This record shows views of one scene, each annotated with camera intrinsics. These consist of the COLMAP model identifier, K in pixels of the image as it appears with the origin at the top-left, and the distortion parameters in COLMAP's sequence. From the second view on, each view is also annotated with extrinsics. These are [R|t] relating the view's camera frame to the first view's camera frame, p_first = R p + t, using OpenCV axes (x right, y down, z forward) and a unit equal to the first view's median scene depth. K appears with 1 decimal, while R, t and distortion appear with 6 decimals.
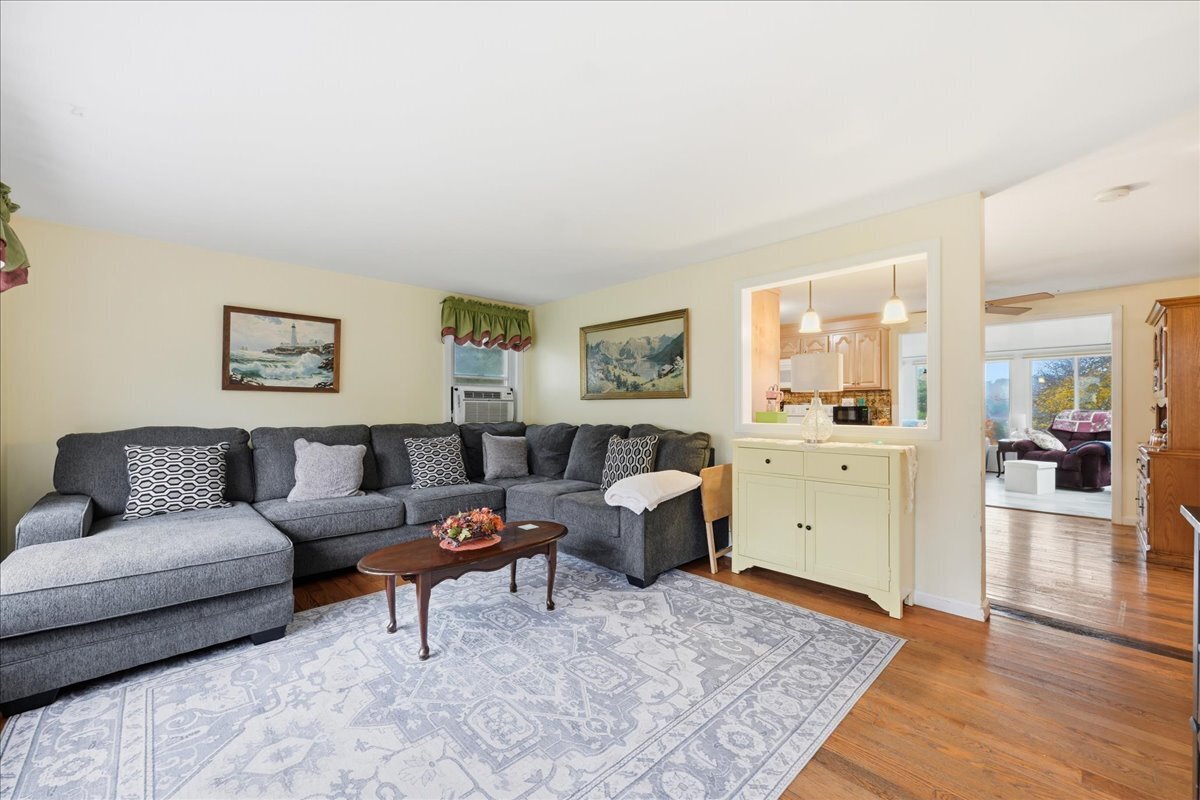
lens RADIAL K [[472.5, 0, 604.9], [0, 472.5, 406.0], [0, 0, 1]] dist [-0.000524, -0.000129]
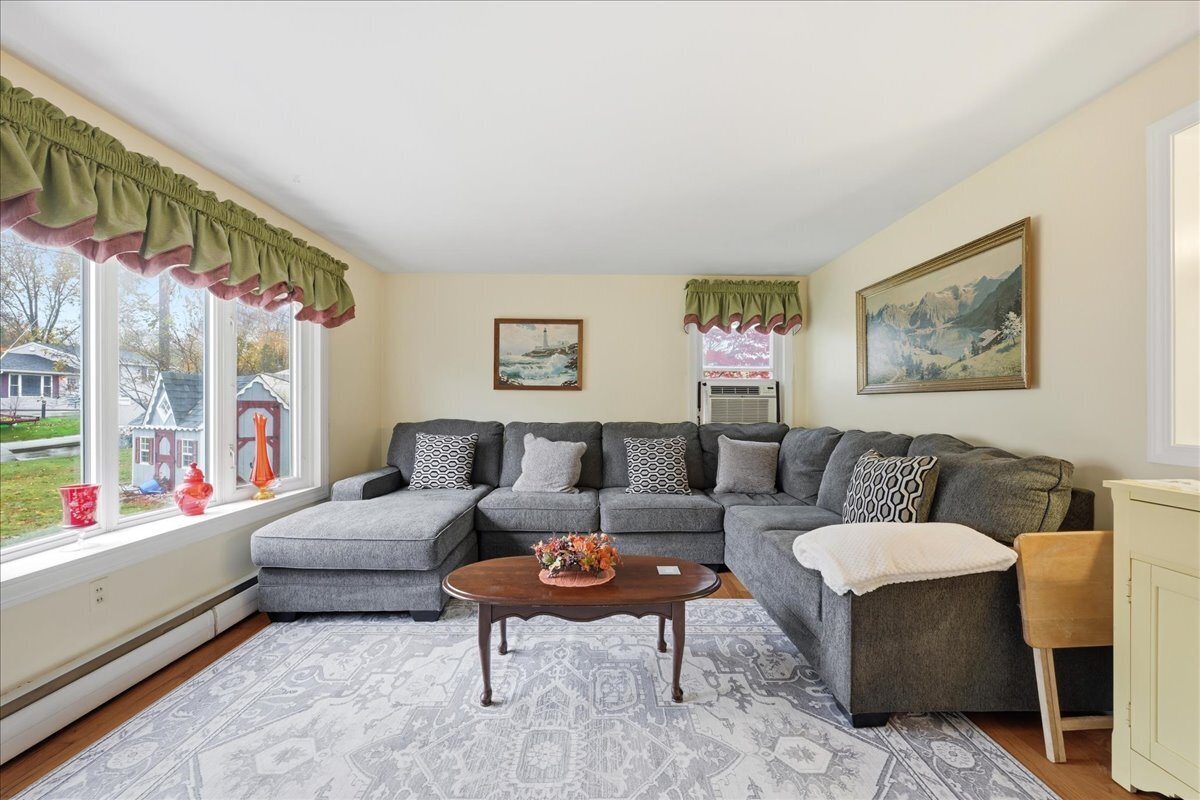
lens RADIAL K [[467.6, 0, 604.6], [0, 467.6, 404.1], [0, 0, 1]] dist [-0.001820, -0.000063]
pose [[0.726127, 0.002931, -0.687554, 0.210038], [-0.001260, 0.999995, 0.002932, -0.000702], [0.687559, -0.001263, 0.726127, 0.333993]]
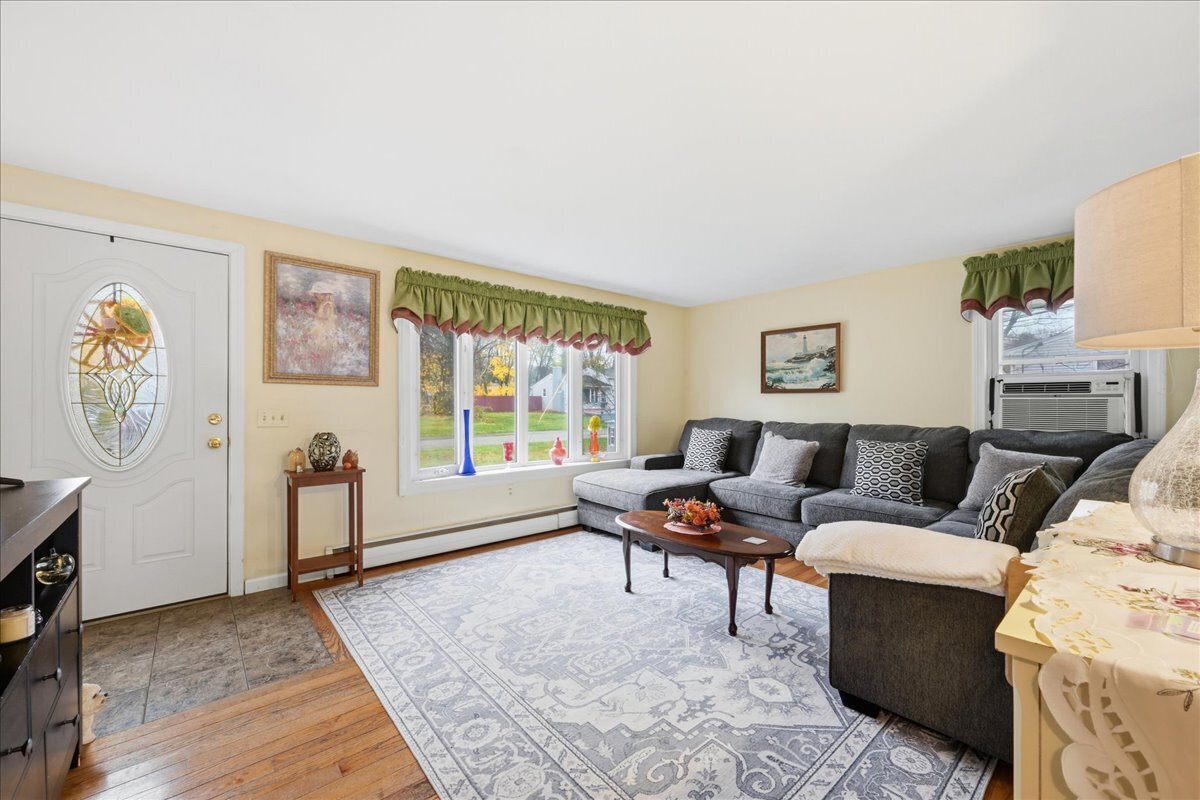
lens RADIAL K [[472.5, 0, 604.9], [0, 472.5, 406.0], [0, 0, 1]] dist [-0.000524, -0.000129]
pose [[-0.053340, 0.001511, -0.998575, 0.599564], [-0.000158, 0.999999, 0.001521, 0.001159], [0.998576, 0.000239, -0.053339, 0.620242]]
